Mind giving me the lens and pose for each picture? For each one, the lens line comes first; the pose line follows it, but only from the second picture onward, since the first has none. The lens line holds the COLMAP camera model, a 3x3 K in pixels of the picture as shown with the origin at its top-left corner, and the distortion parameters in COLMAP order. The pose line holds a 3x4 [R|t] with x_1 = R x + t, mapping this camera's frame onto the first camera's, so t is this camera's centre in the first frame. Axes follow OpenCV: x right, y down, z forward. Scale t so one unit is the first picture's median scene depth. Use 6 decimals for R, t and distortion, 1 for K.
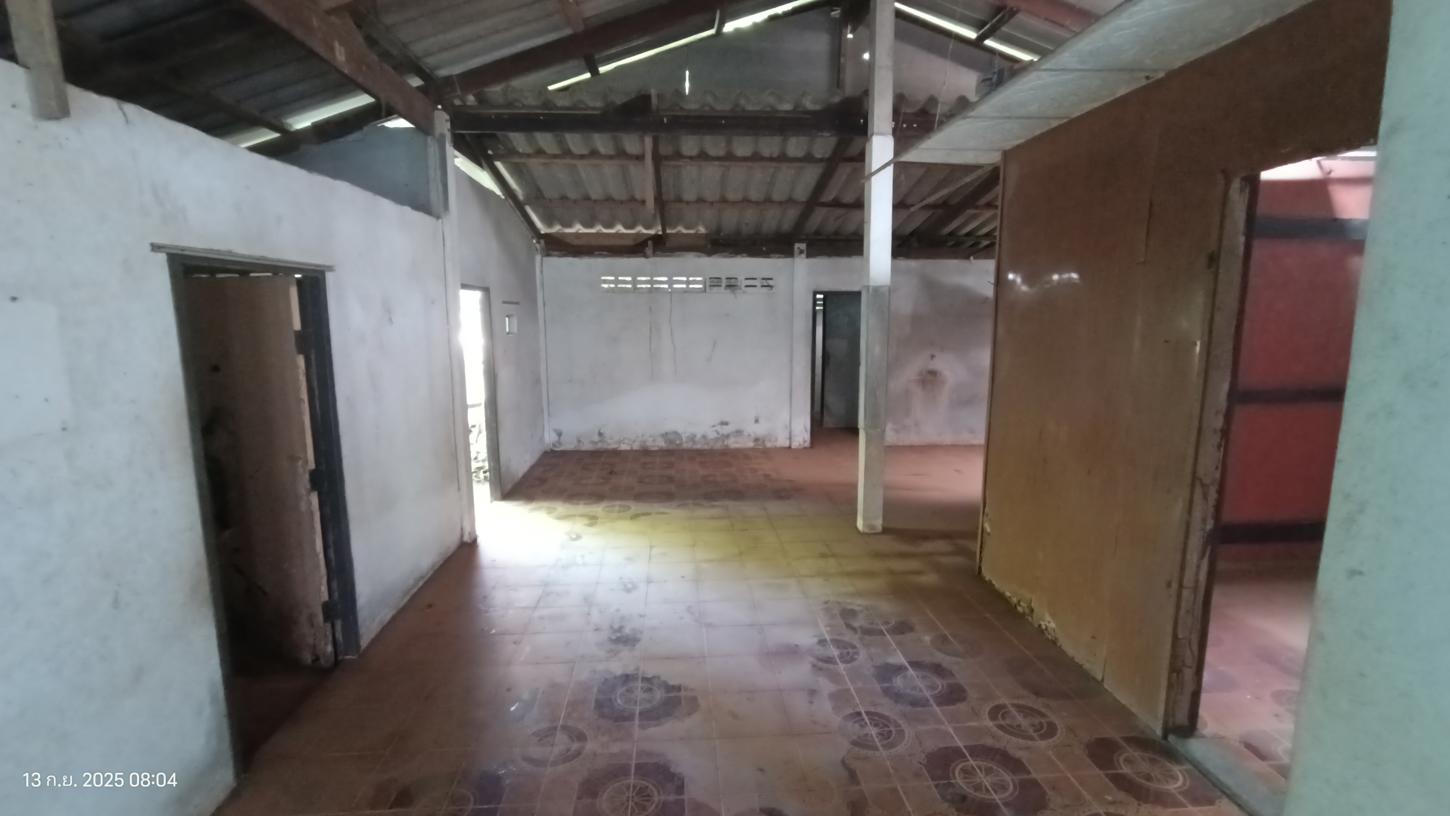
lens RADIAL K [[665.3, 0, 714.2], [0, 665.3, 414.7], [0, 0, 1]] dist [-0.034489, 0.021130]
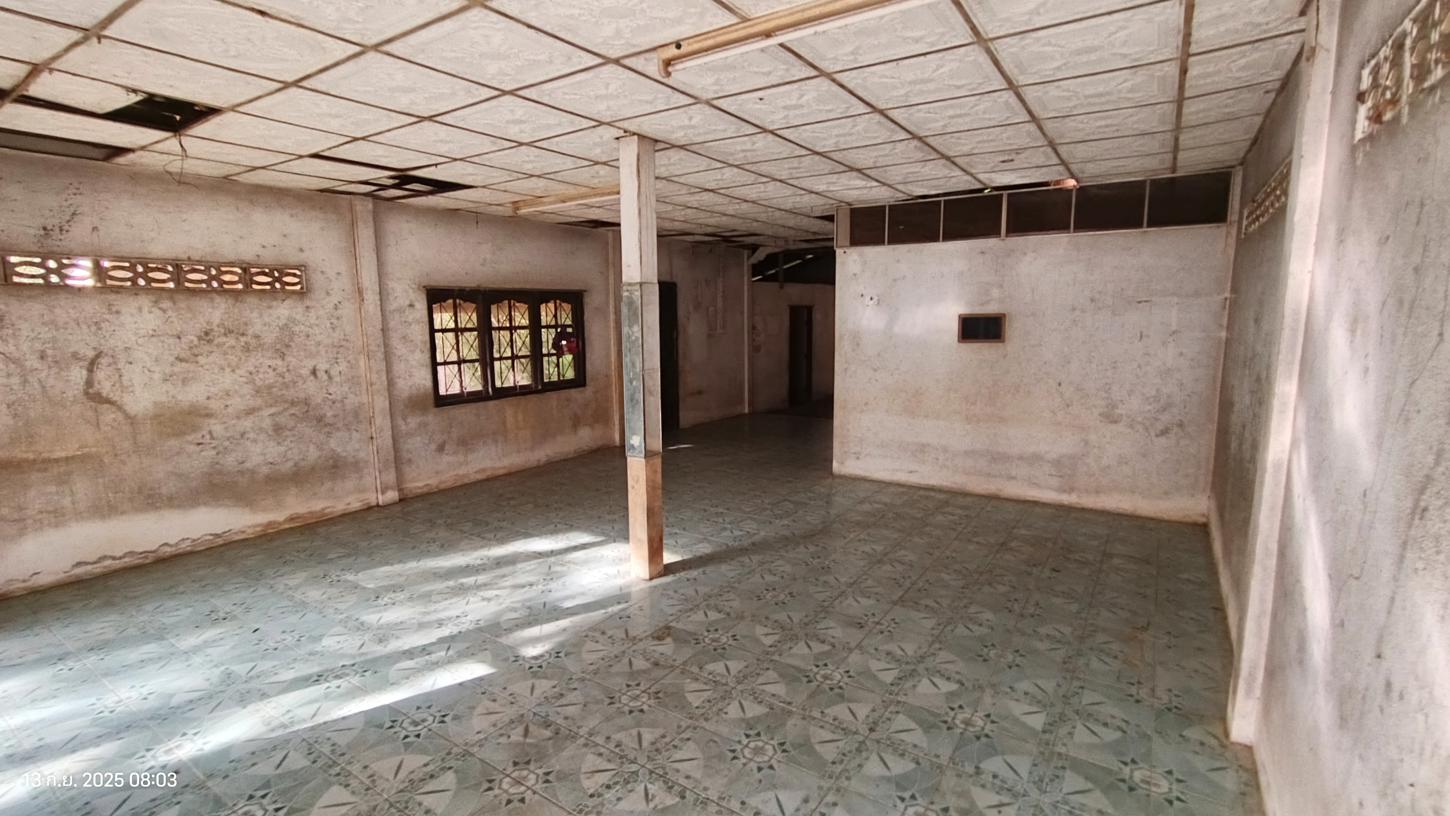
lens RADIAL K [[665.3, 0, 714.2], [0, 665.3, 414.7], [0, 0, 1]] dist [-0.034489, 0.021130]
pose [[0.797861, 0.087552, -0.596450, 0.613773], [-0.085081, 0.995848, 0.032368, 0.157580], [0.596808, 0.024921, 0.801997, -1.132855]]
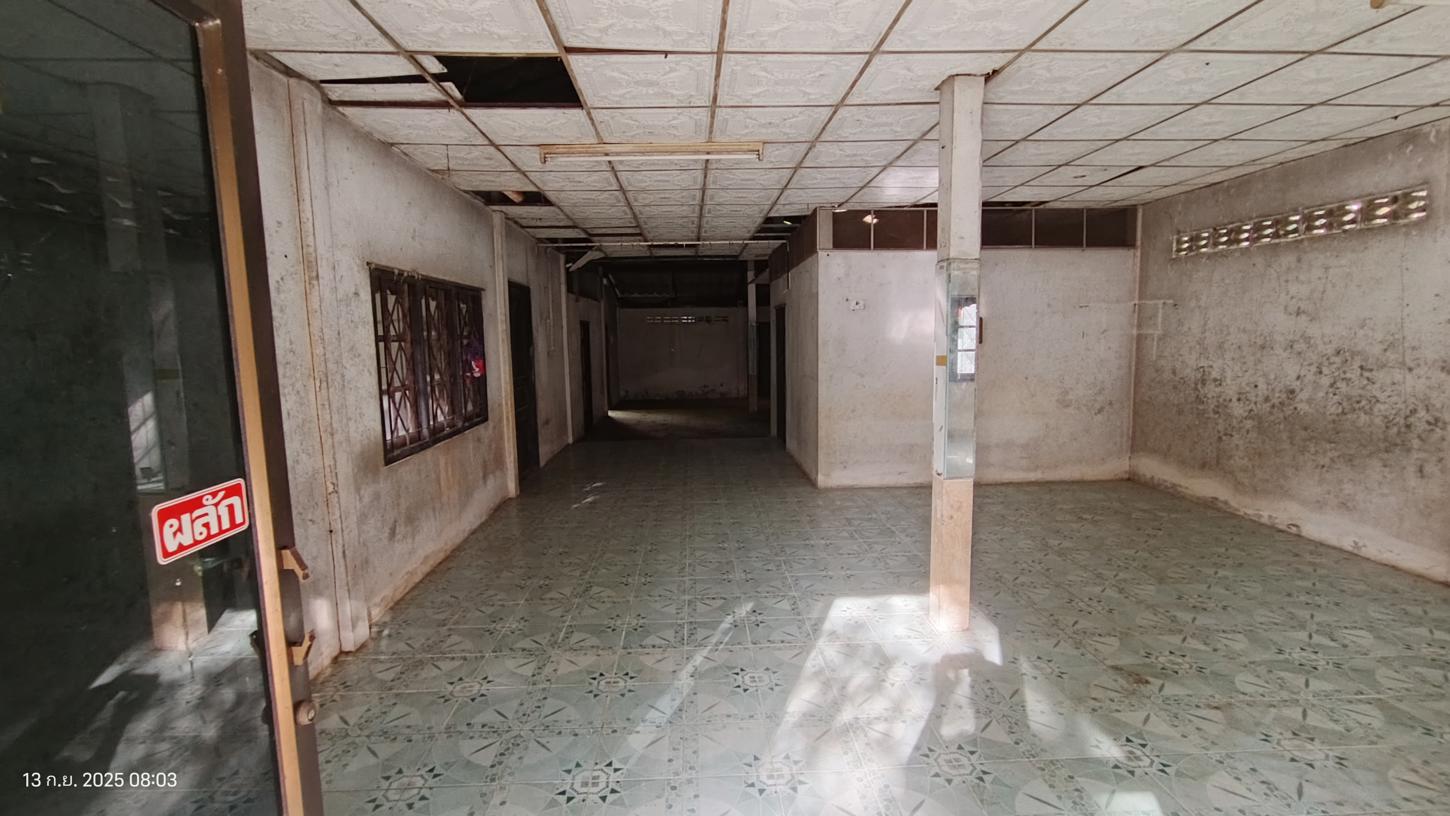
lens RADIAL K [[665.3, 0, 714.2], [0, 665.3, 414.7], [0, 0, 1]] dist [-0.034489, 0.021130]
pose [[0.999829, -0.011965, -0.014106, 0.075827], [0.011488, 0.999376, -0.033395, 0.186903], [0.014497, 0.033227, 0.999343, -1.170183]]
